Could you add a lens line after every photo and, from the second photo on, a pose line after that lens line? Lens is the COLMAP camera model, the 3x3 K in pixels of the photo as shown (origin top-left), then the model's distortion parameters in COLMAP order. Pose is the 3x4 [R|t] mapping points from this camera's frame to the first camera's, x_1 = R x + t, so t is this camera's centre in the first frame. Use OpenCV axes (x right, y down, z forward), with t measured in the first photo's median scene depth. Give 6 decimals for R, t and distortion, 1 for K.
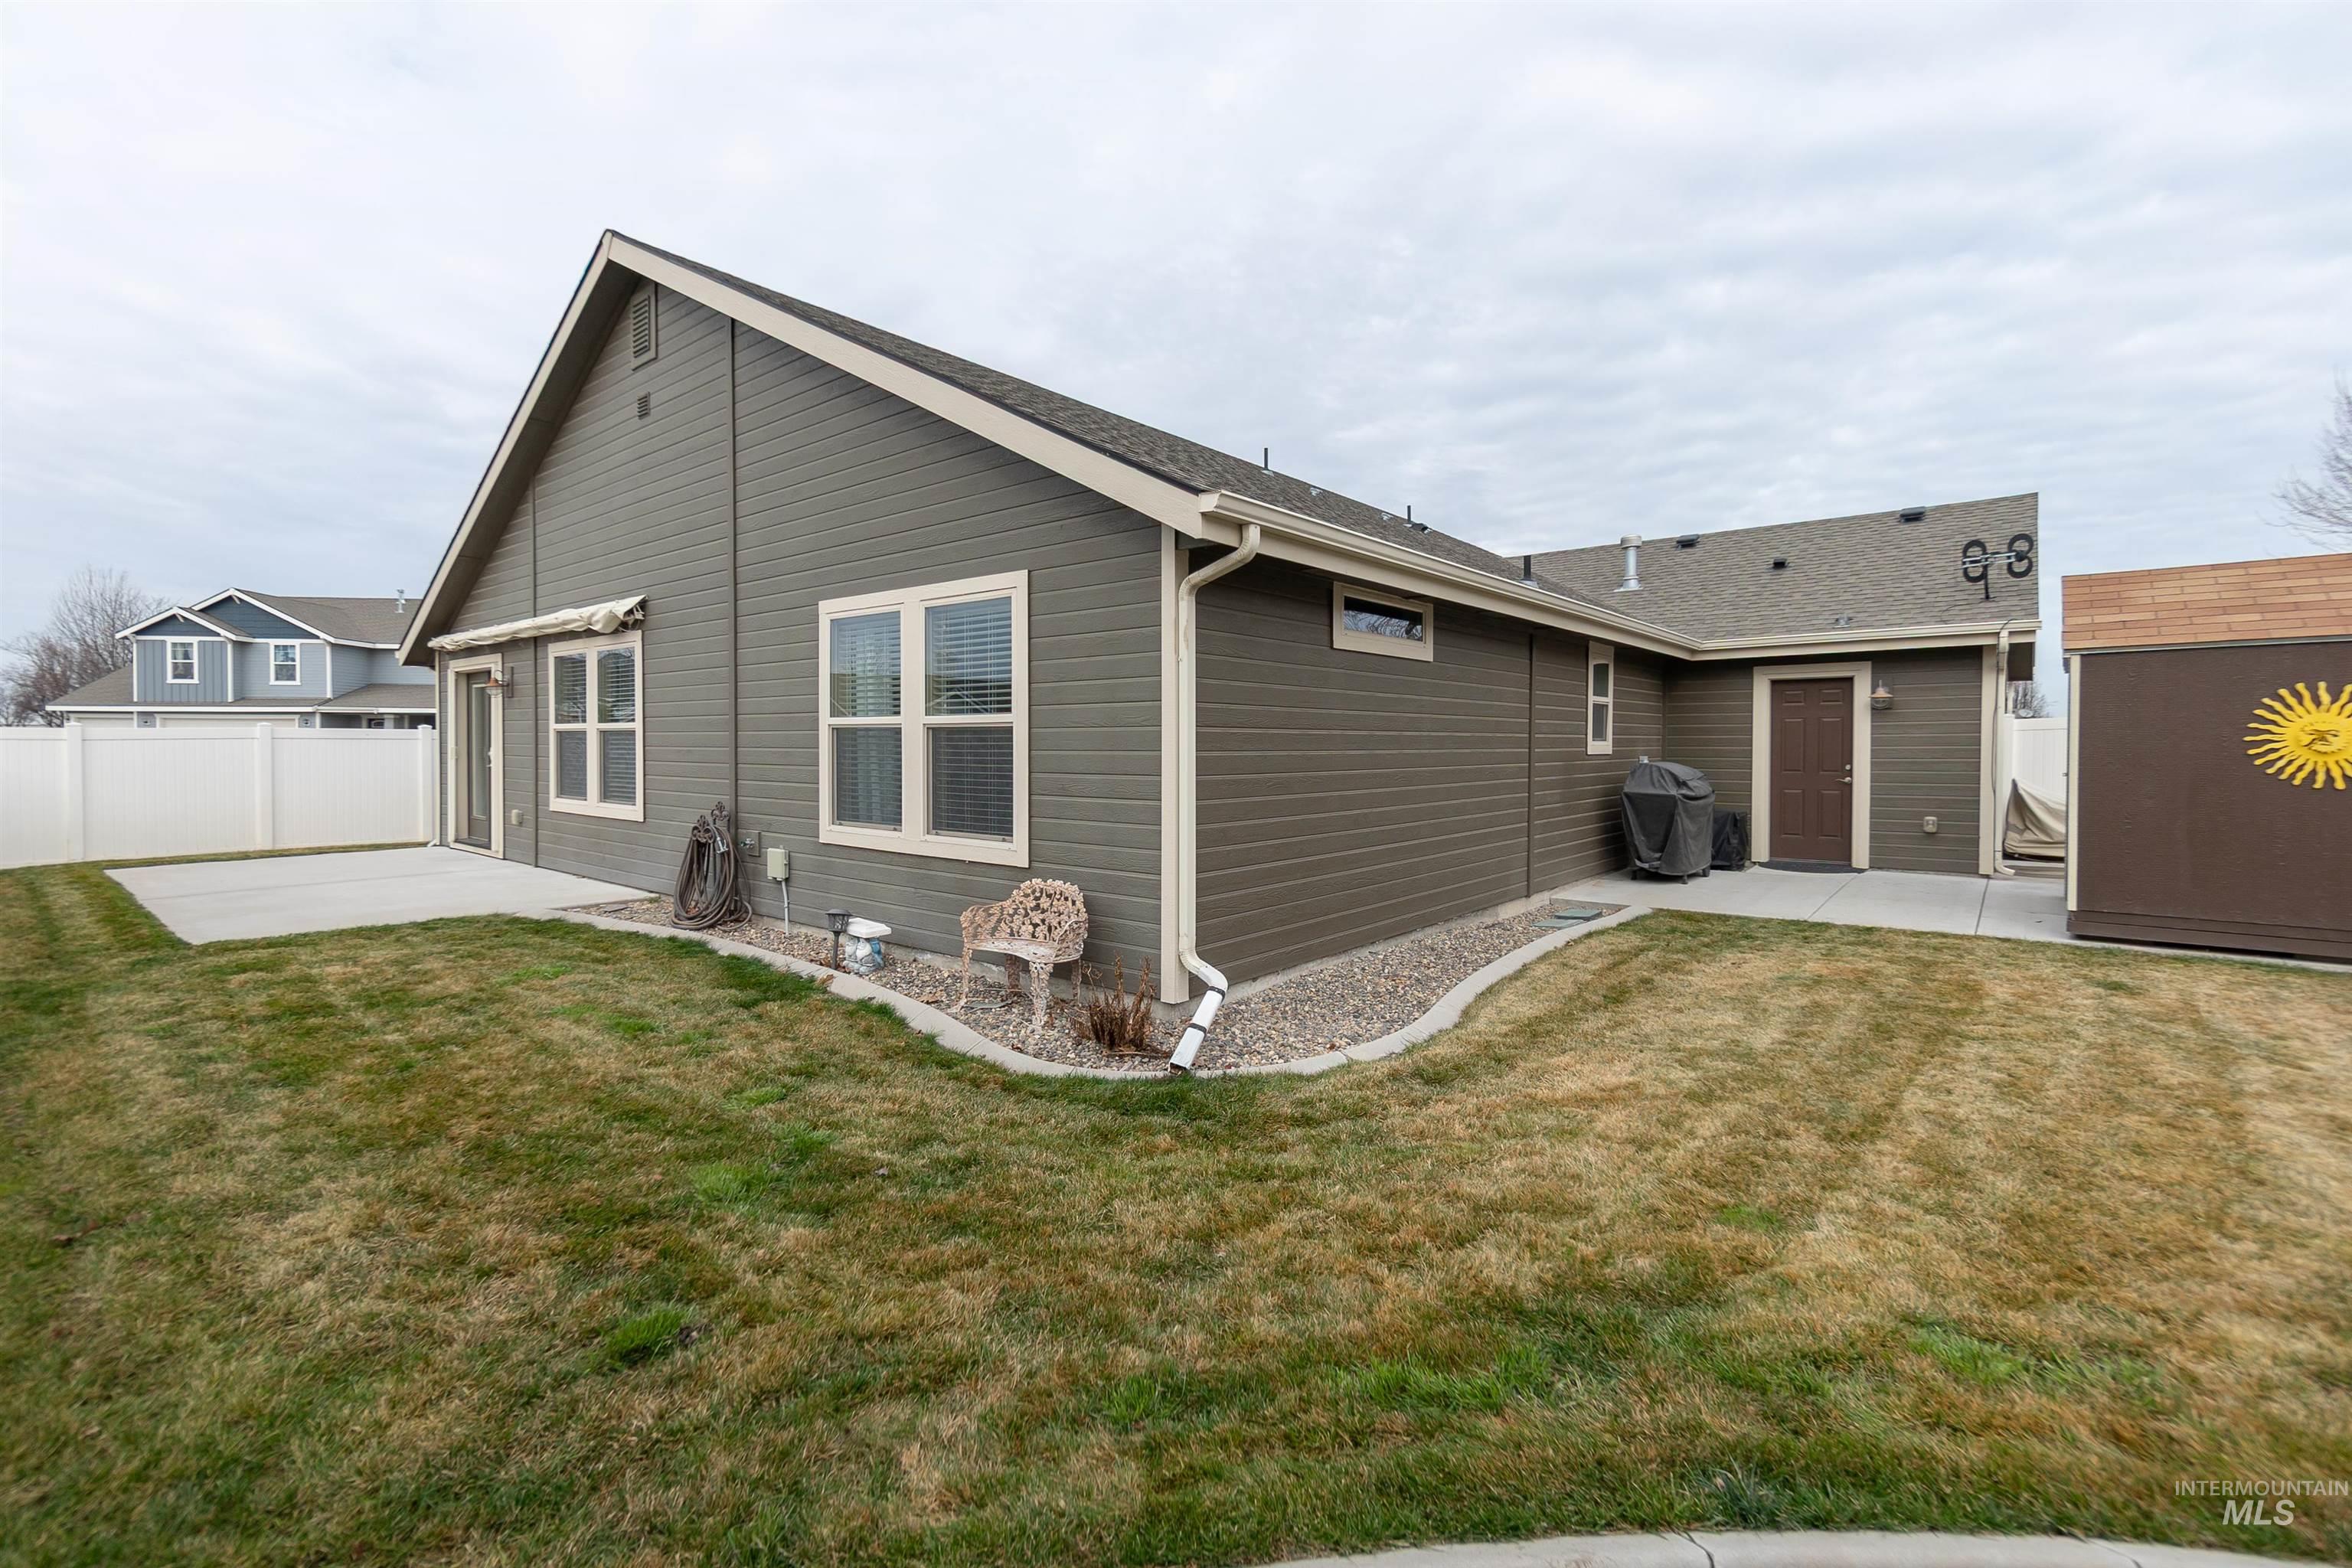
lens RADIAL K [[1034.3, 0, 1172.0], [0, 1034.3, 767.2], [0, 0, 1]] dist [-0.012615, 0.004067]
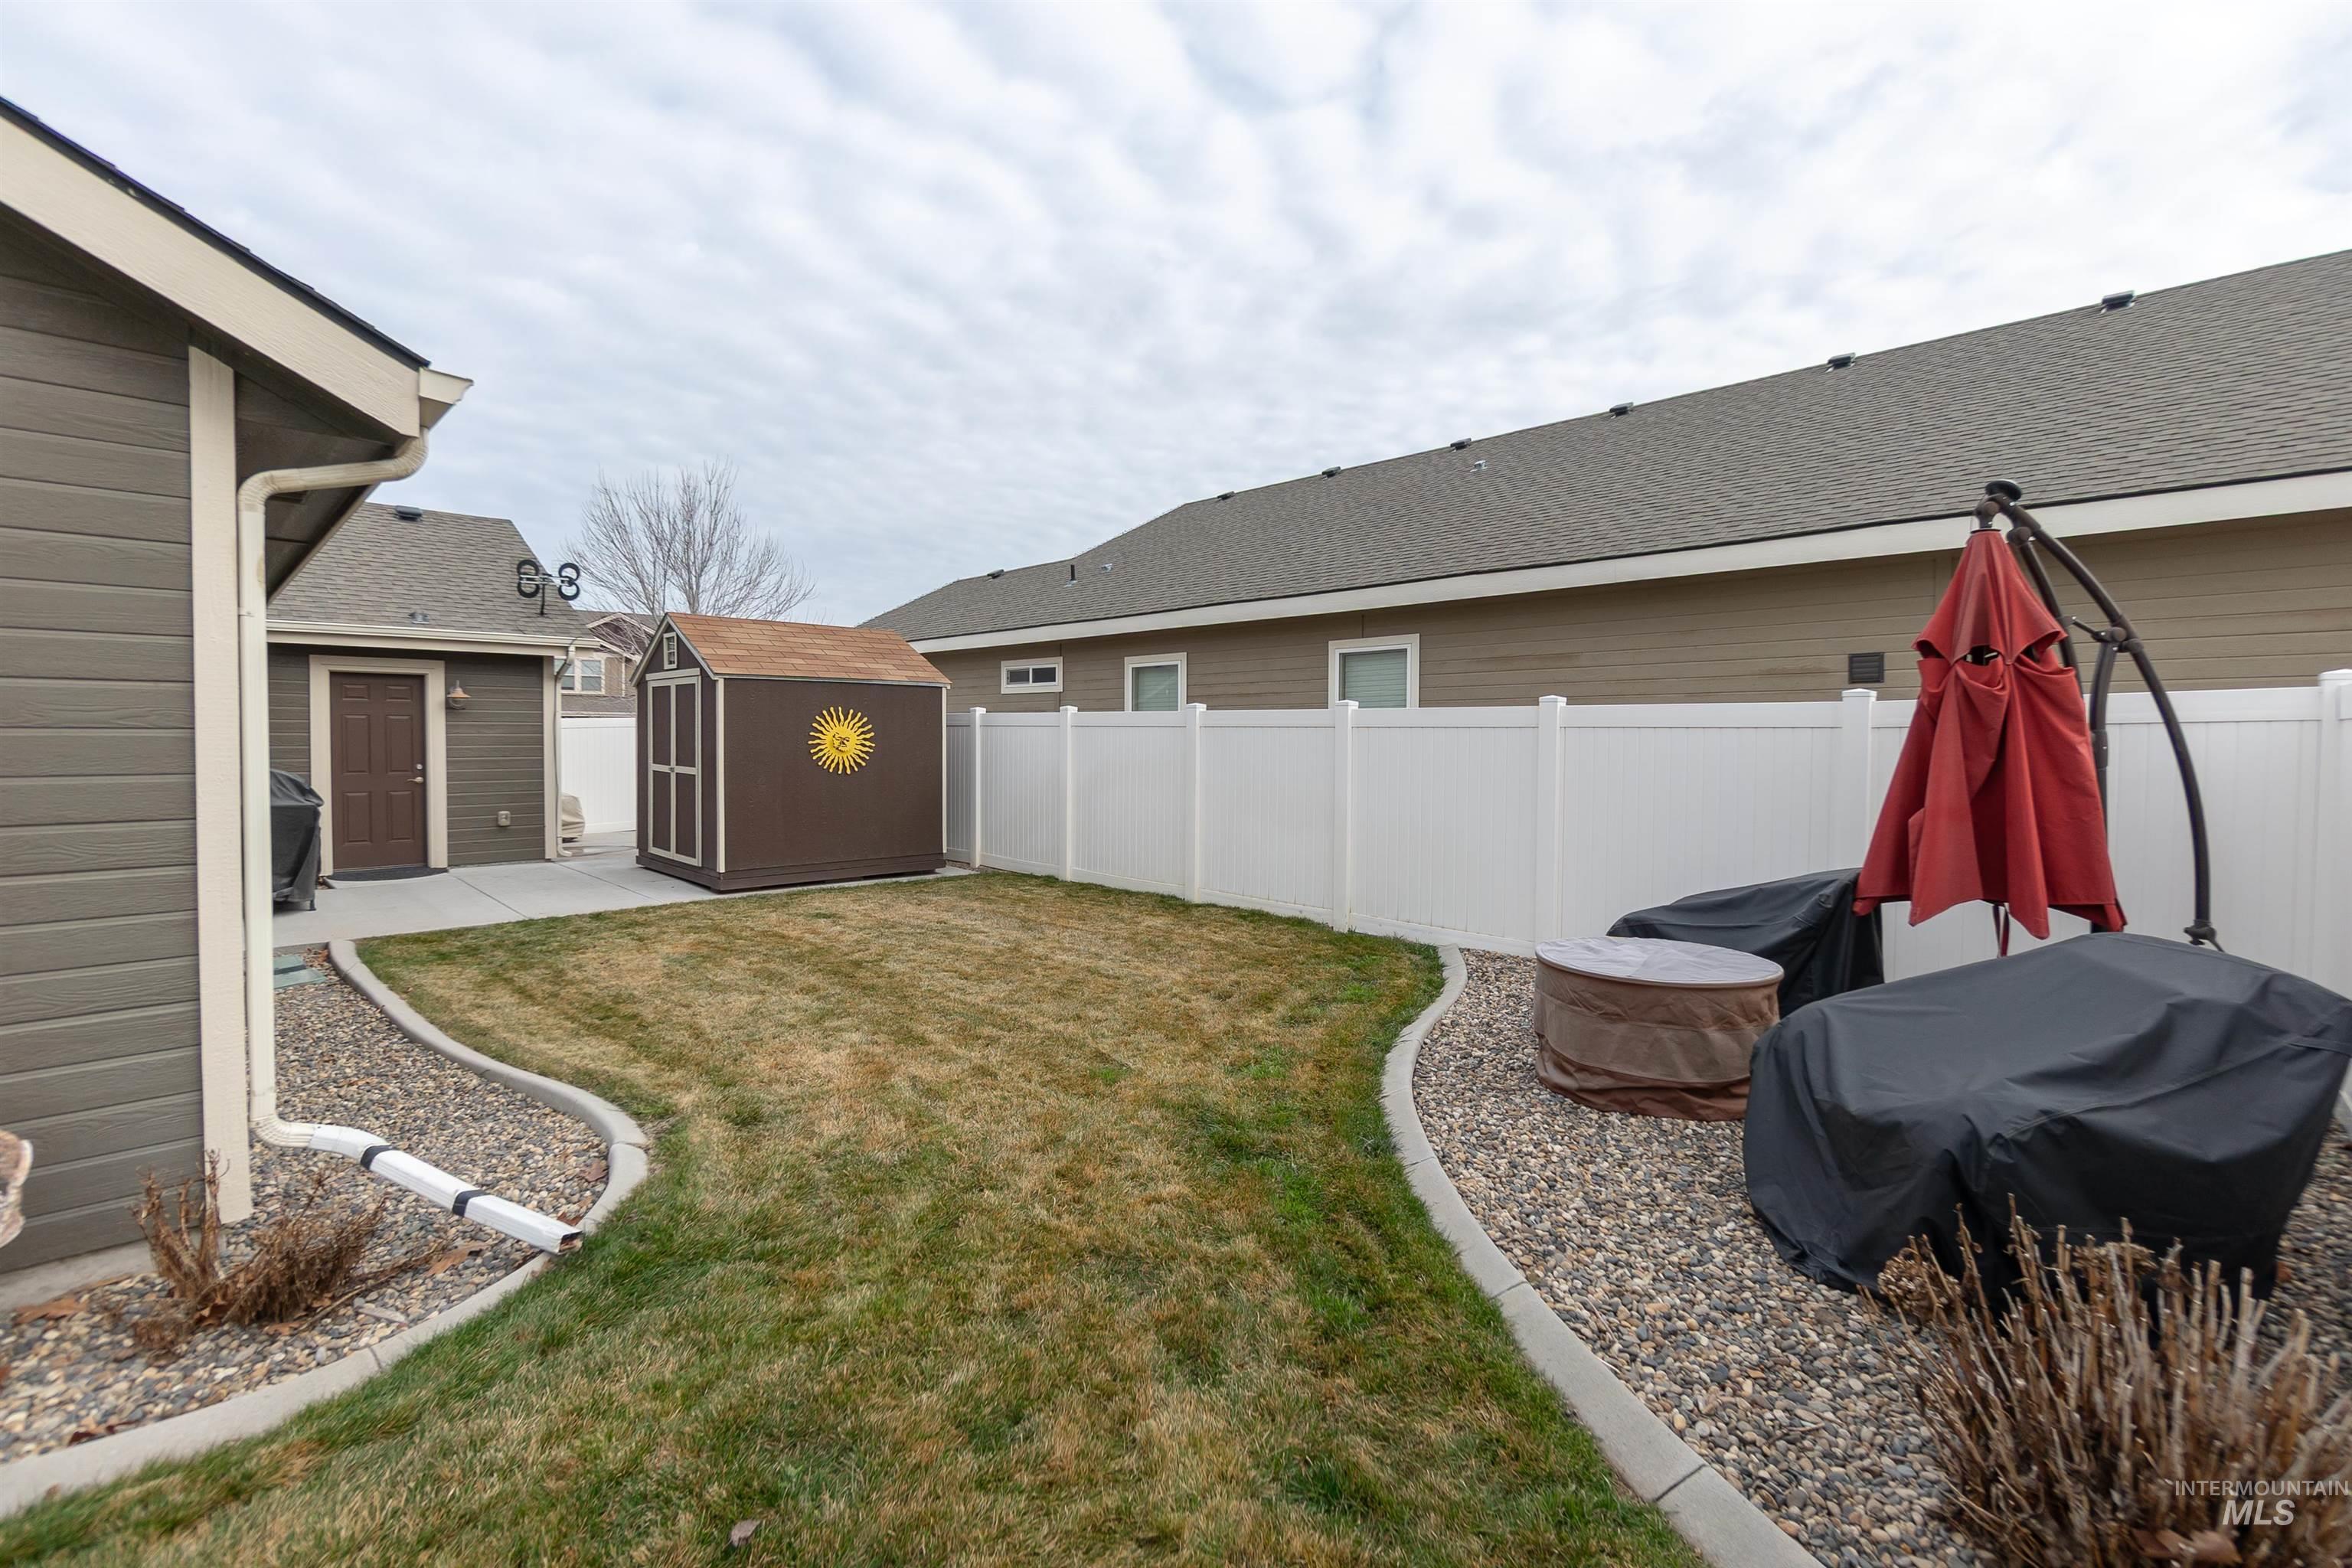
lens RADIAL K [[1024.1, 0, 1164.1], [0, 1024.1, 768.2], [0, 0, 1]] dist [-0.008175, 0.000201]
pose [[0.071715, -0.026777, 0.997066, -0.278401], [0.015133, 0.999554, 0.025756, -0.014039], [-0.997310, 0.013241, 0.072088, 0.244570]]
